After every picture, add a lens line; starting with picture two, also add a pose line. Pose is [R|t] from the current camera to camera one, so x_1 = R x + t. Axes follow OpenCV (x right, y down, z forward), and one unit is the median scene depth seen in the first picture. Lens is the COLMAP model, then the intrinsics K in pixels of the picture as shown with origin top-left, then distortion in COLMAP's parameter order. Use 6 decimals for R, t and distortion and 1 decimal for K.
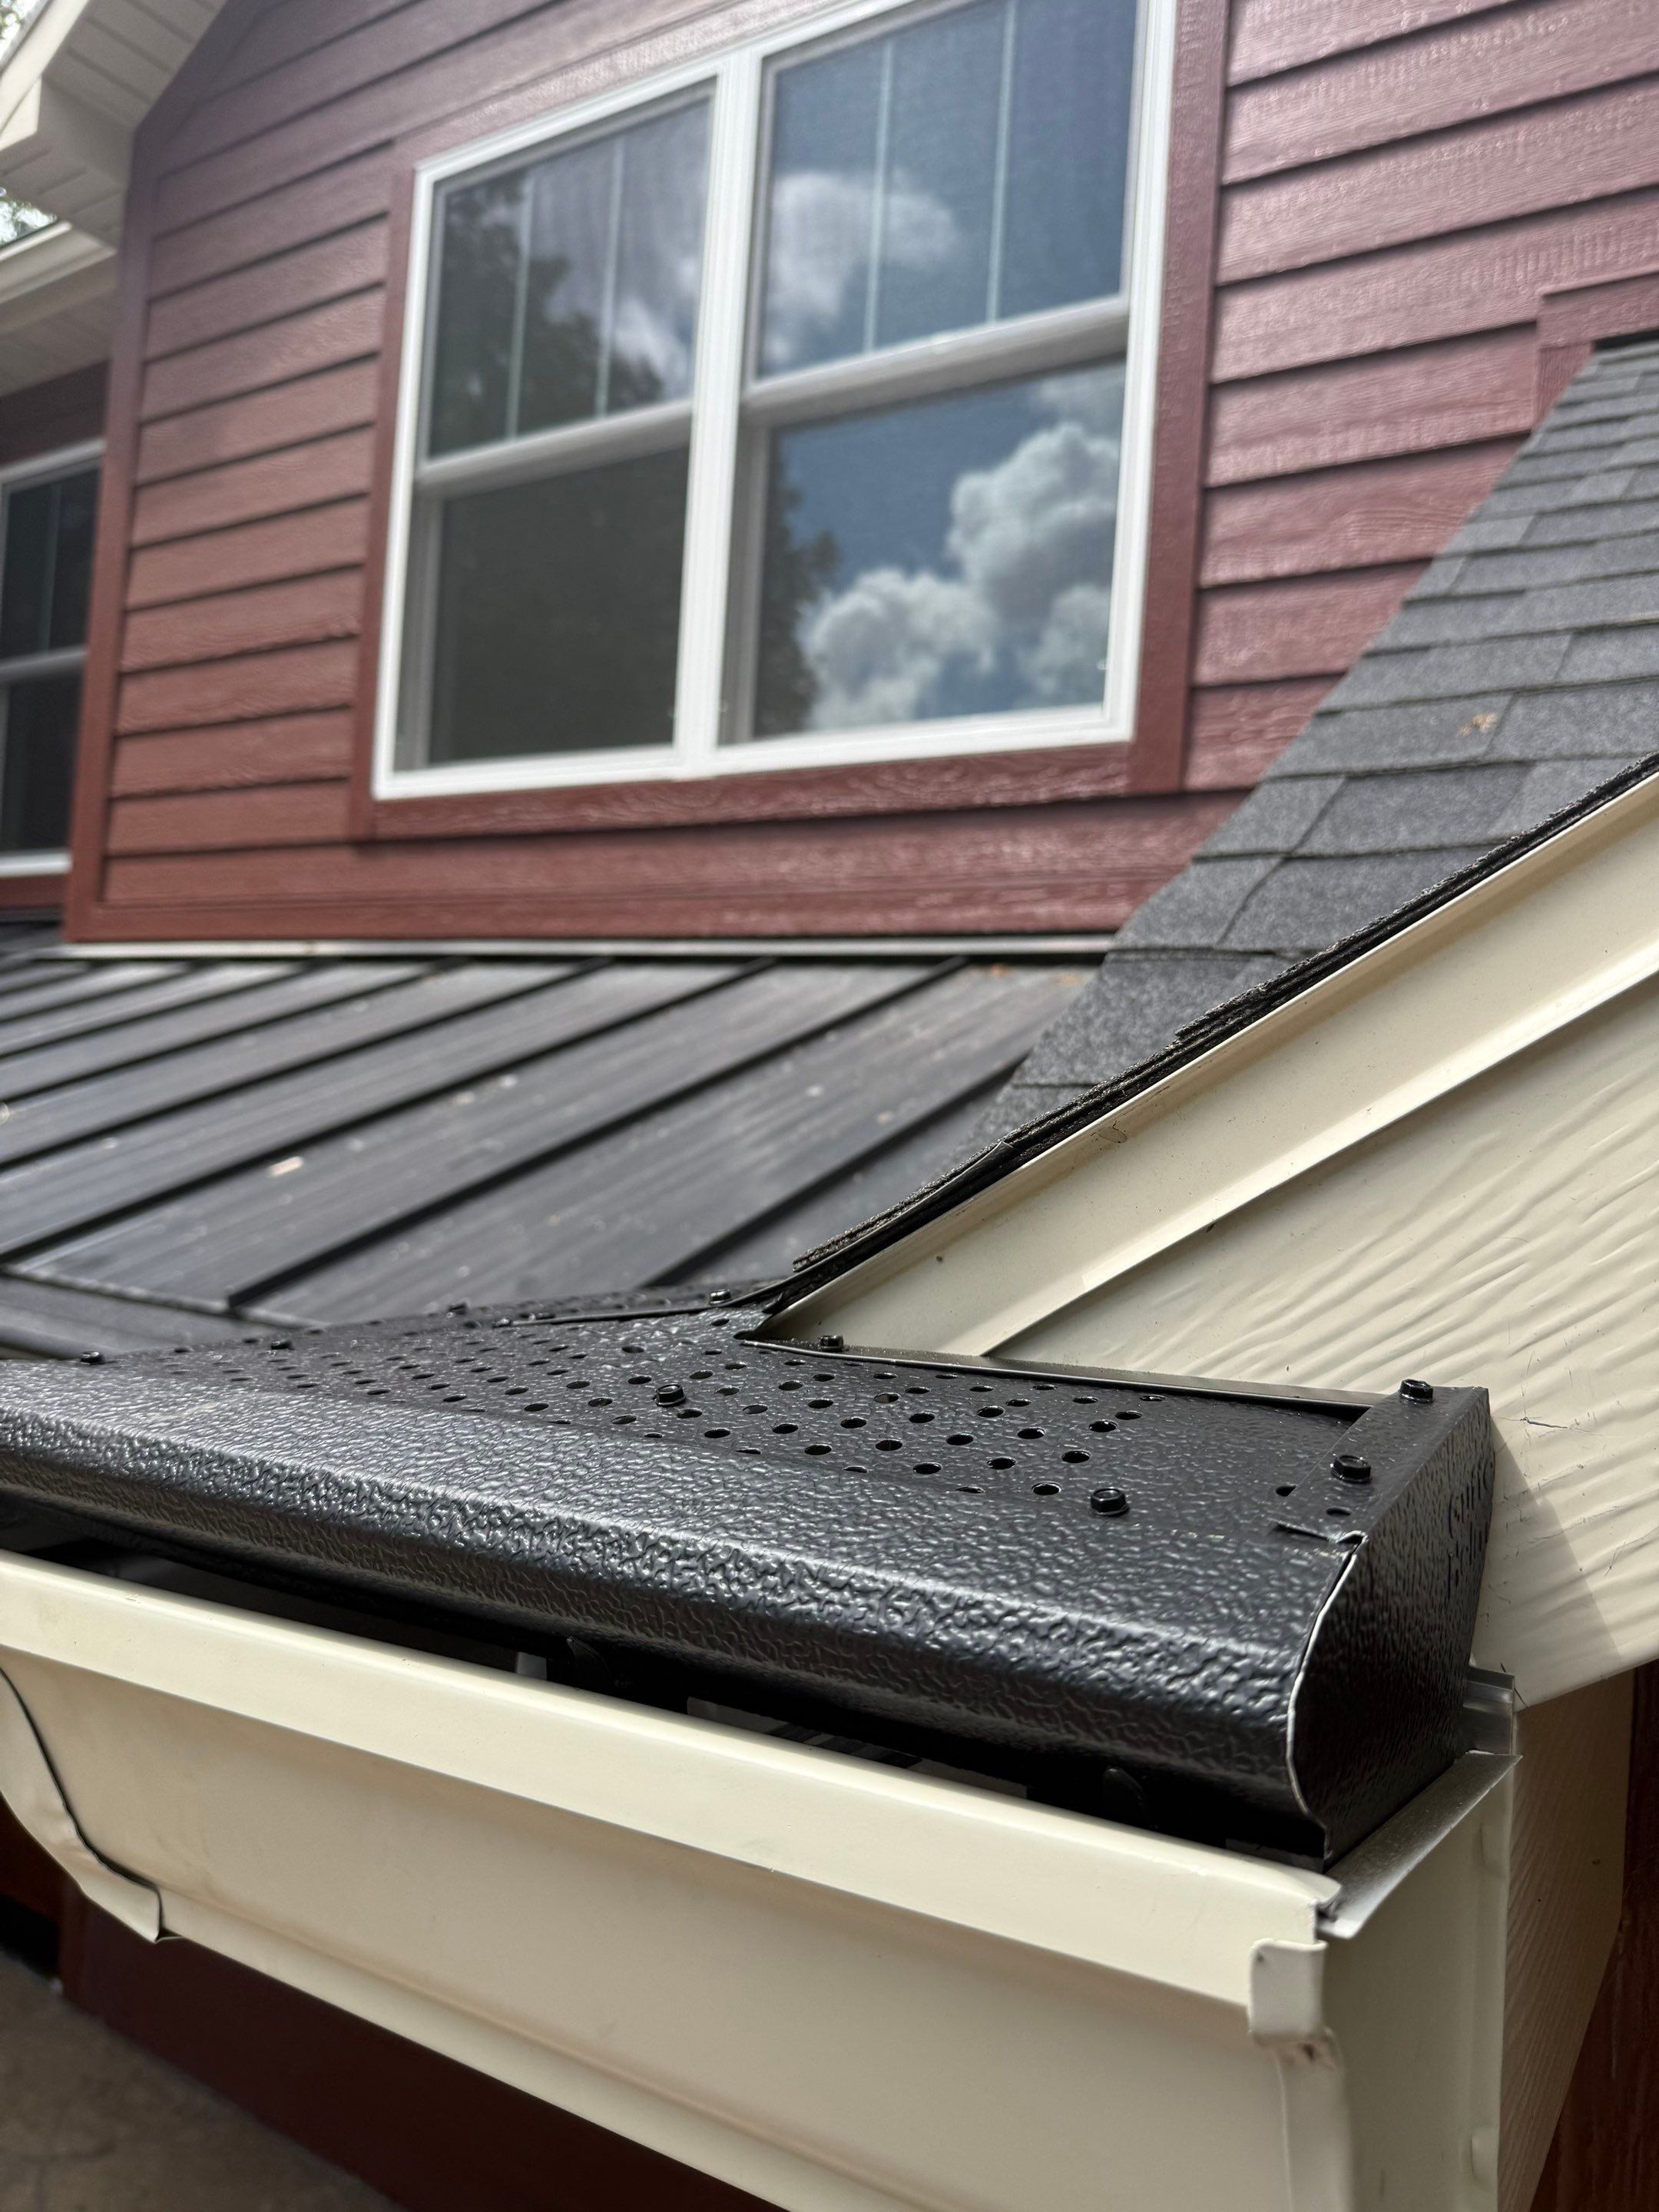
lens RADIAL K [[1701.2, 0, 832.1], [0, 1701.2, 1055.7], [0, 0, 1]] dist [-0.009350, -0.007867]
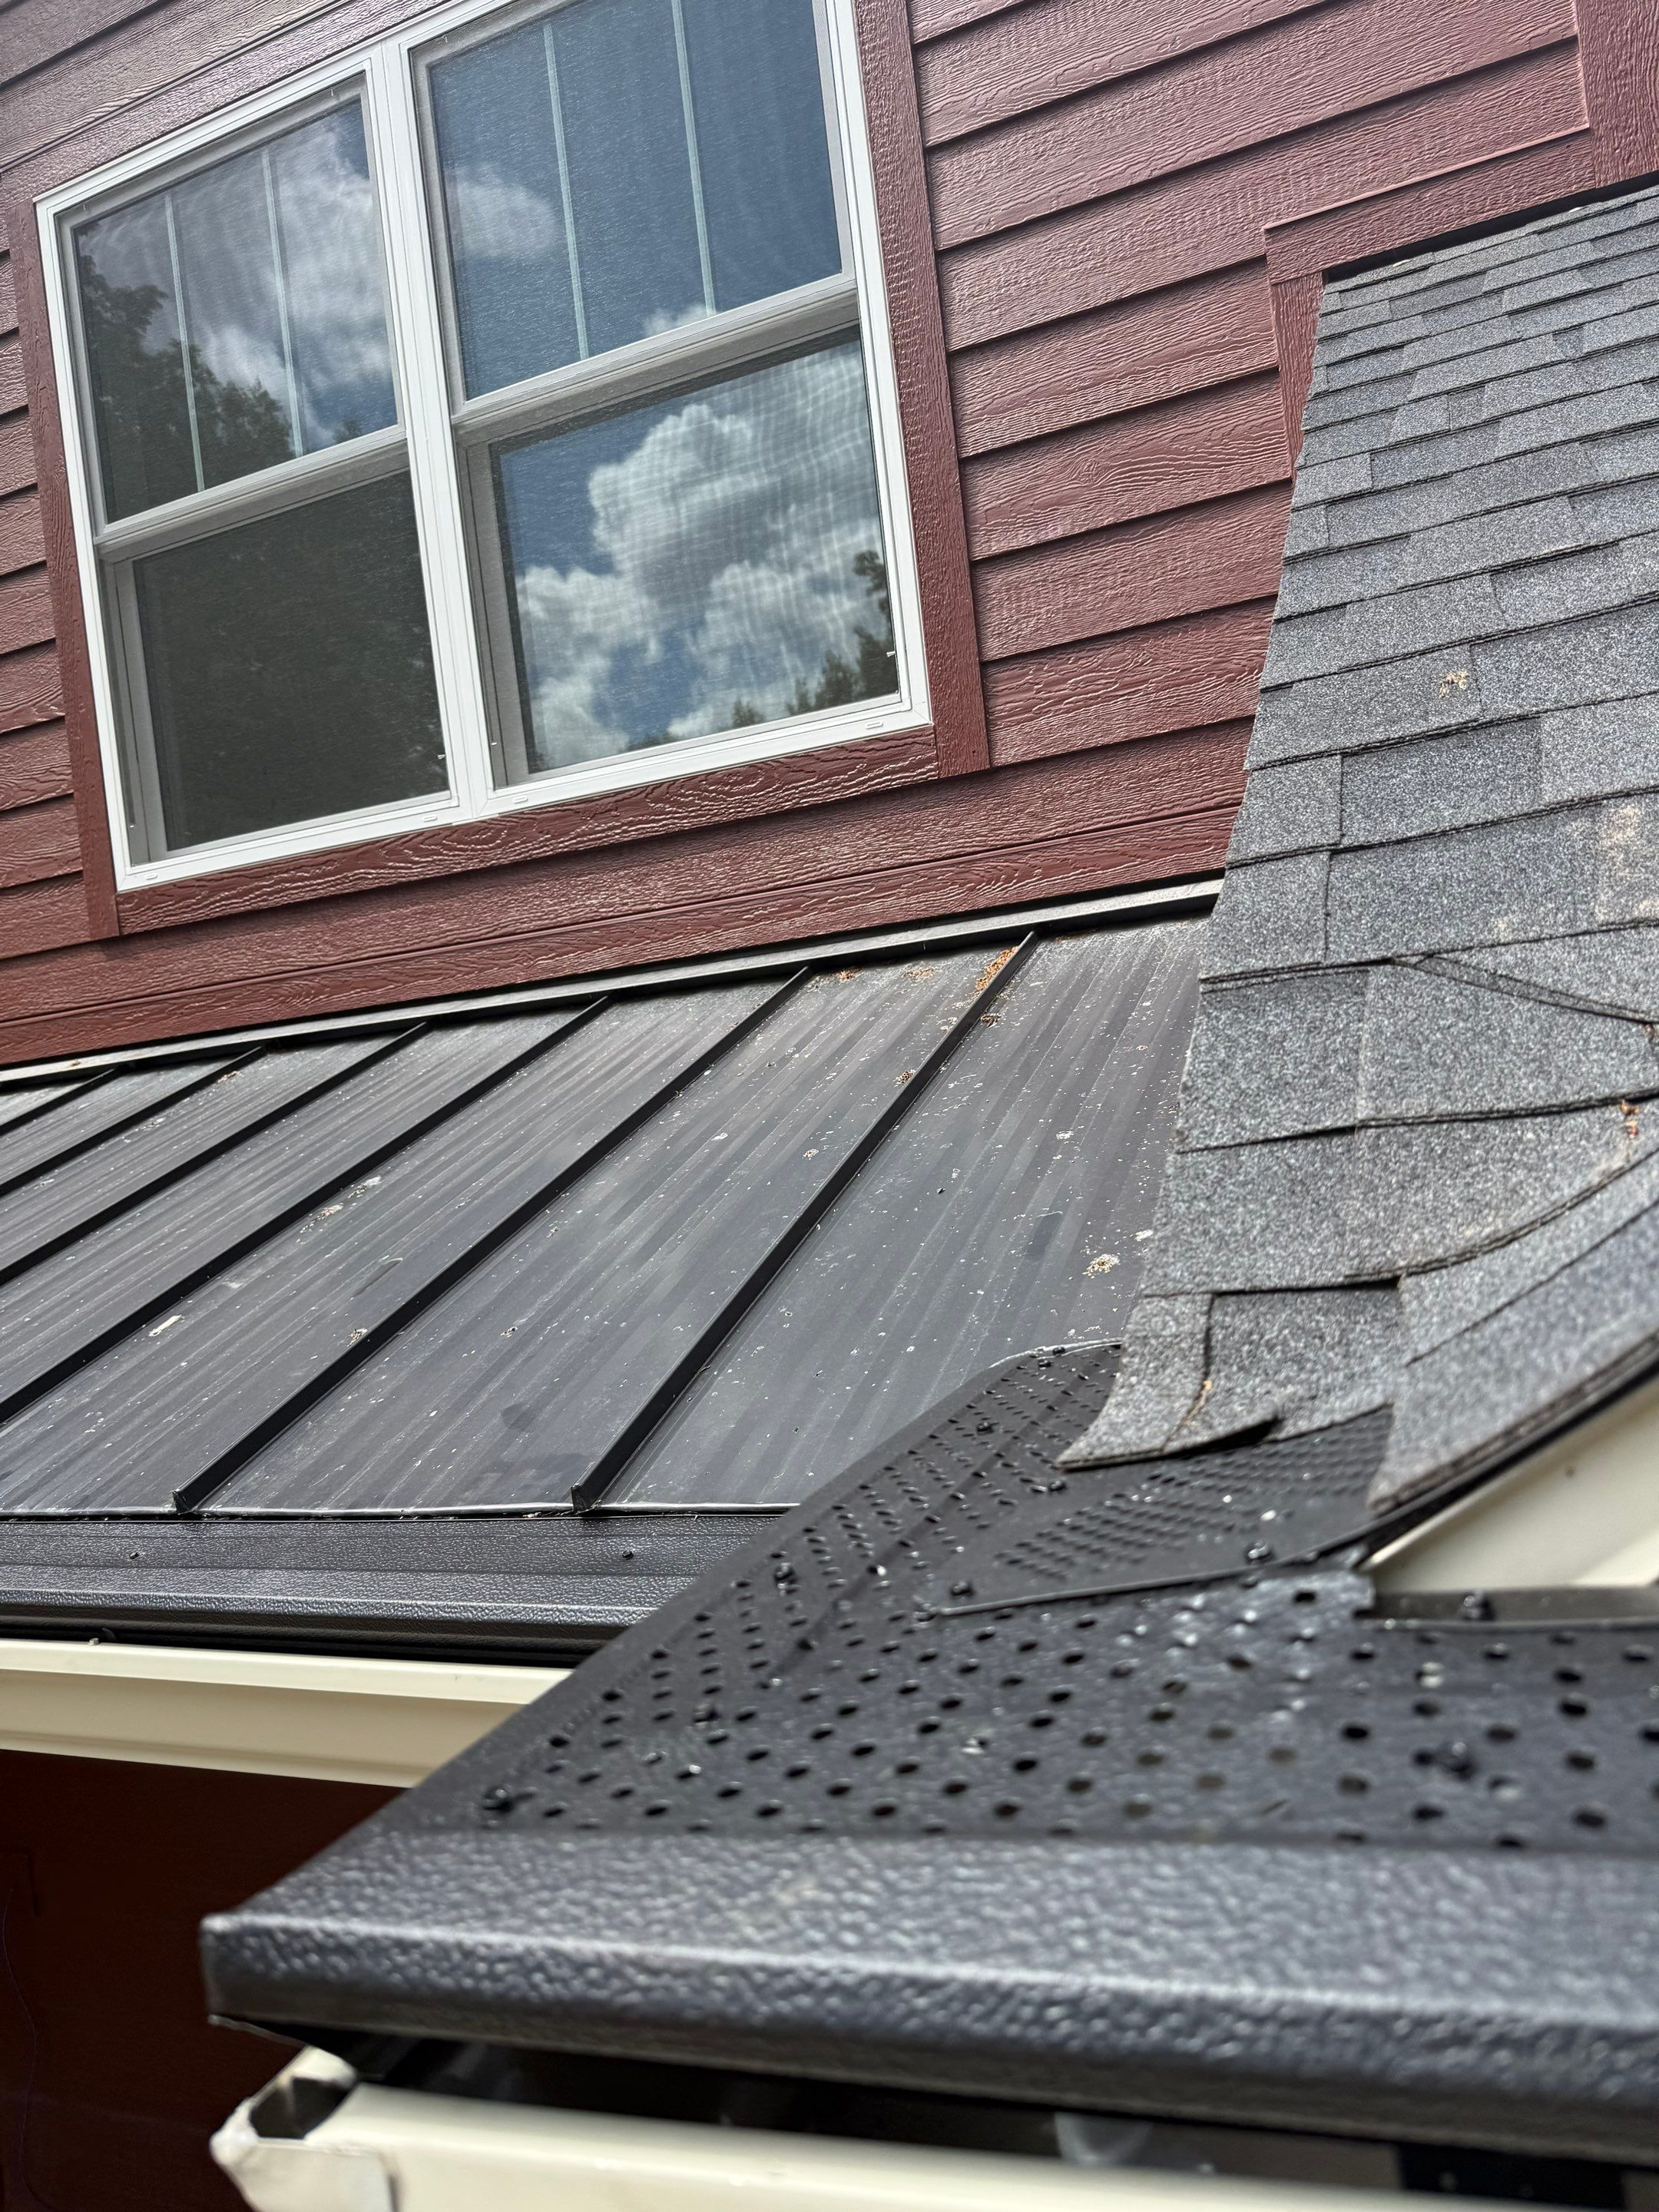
lens RADIAL K [[1643.7, 0, 826.4], [0, 1643.7, 1074.8], [0, 0, 1]] dist [0.057229, -0.078730]
pose [[0.970334, -0.173563, 0.168310, -0.082255], [0.168738, 0.984737, 0.042666, -0.034542], [-0.173146, -0.013000, 0.984810, 0.053543]]
